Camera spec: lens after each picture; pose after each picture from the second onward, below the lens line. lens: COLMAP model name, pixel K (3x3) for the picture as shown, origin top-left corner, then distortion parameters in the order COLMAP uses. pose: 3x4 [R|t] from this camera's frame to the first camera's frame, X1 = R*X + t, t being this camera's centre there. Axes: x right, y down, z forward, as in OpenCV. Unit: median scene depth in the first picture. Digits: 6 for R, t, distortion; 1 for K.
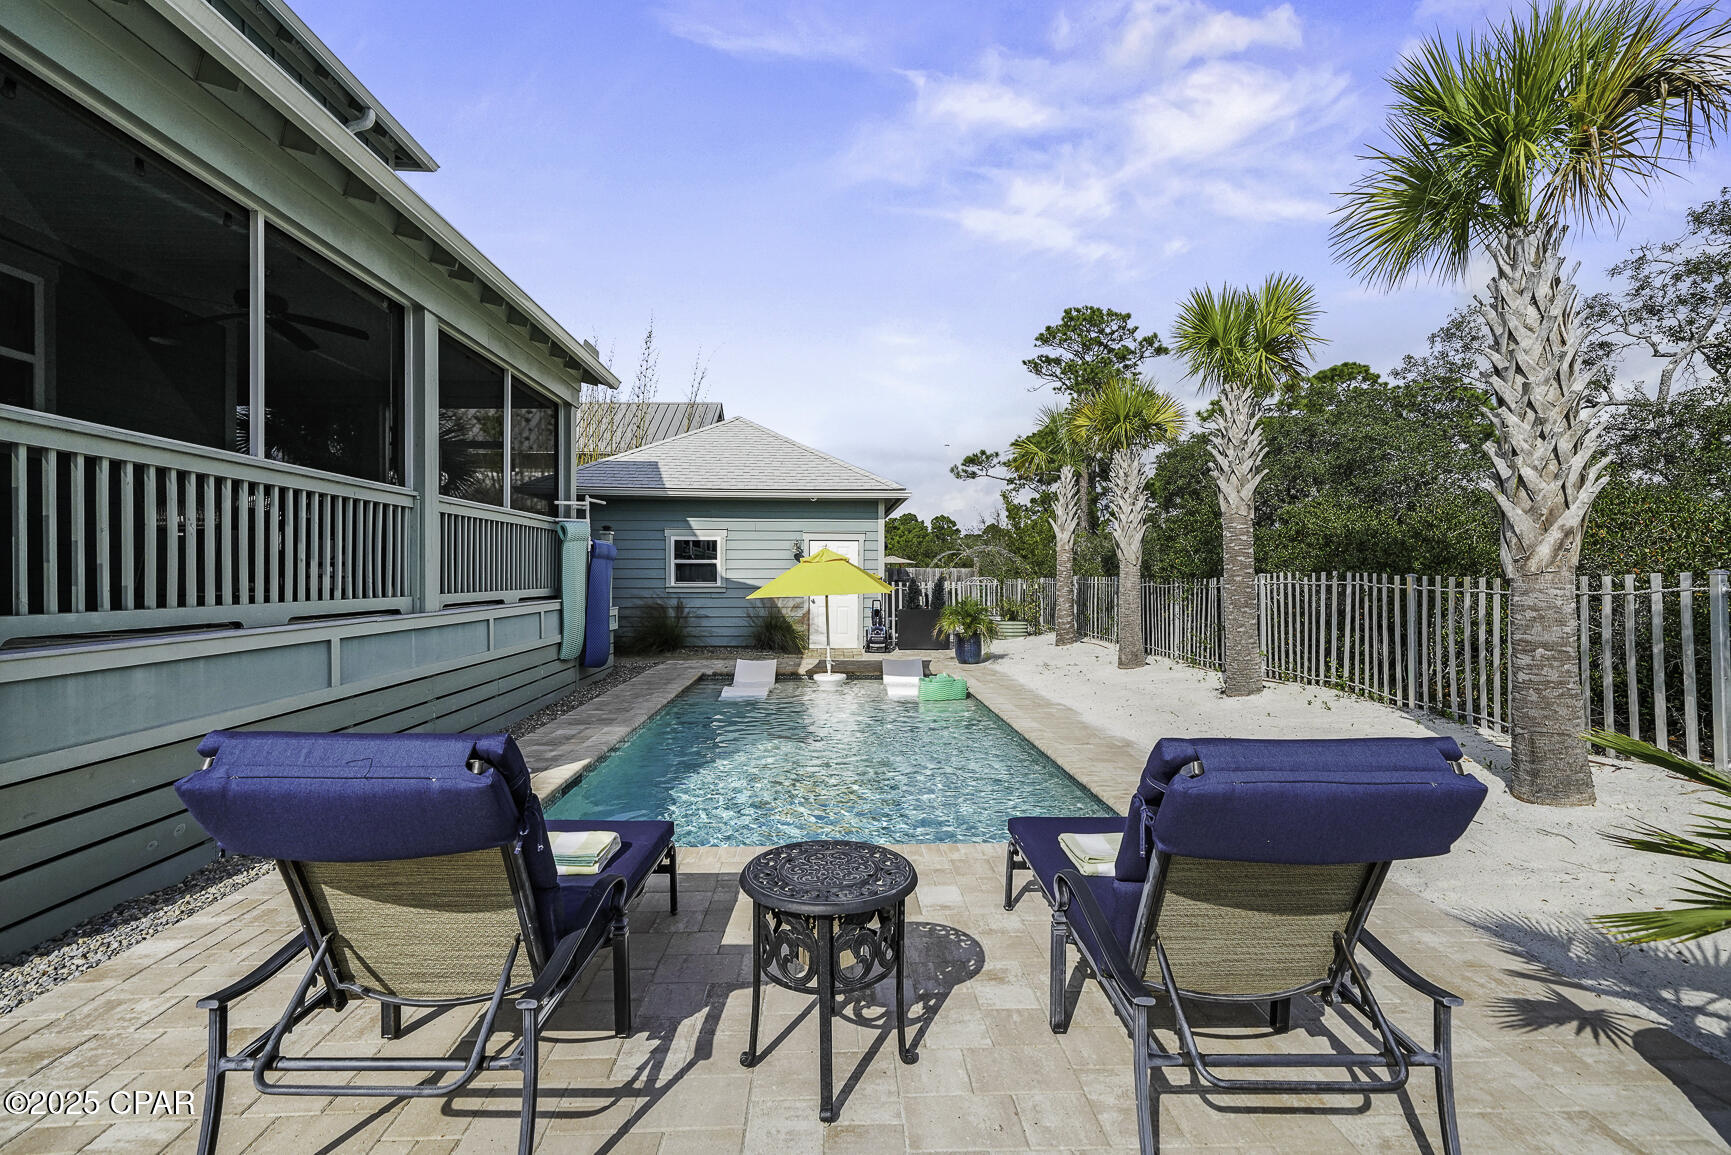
lens RADIAL K [[769.8, 0, 845.4], [0, 769.8, 593.2], [0, 0, 1]] dist [0.000405, 0.001056]
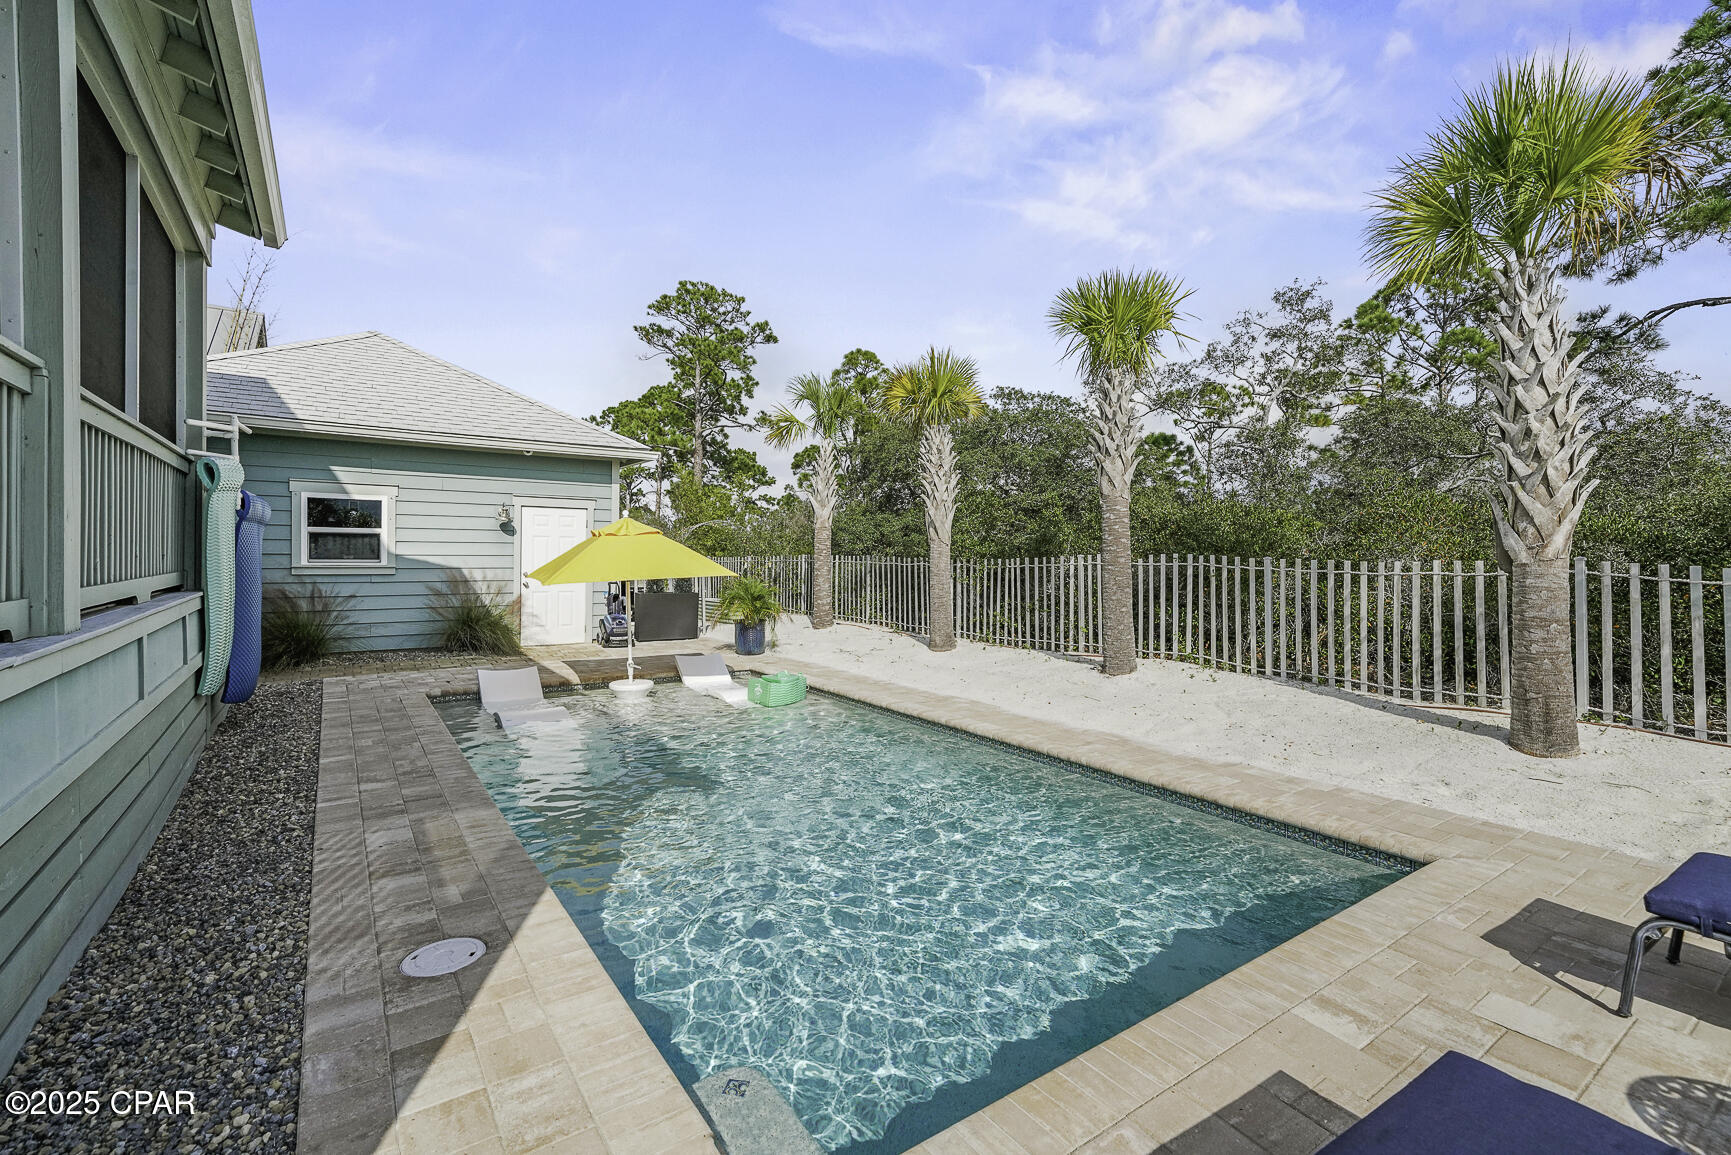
lens RADIAL K [[769.8, 0, 863.3], [0, 769.8, 572.9], [0, 0, 1]] dist [0.000405, 0.001056]
pose [[0.842170, -0.006122, 0.539177, -0.177796], [0.003844, 0.999978, 0.005350, -0.004654], [-0.539198, -0.002433, 0.842175, 0.170228]]
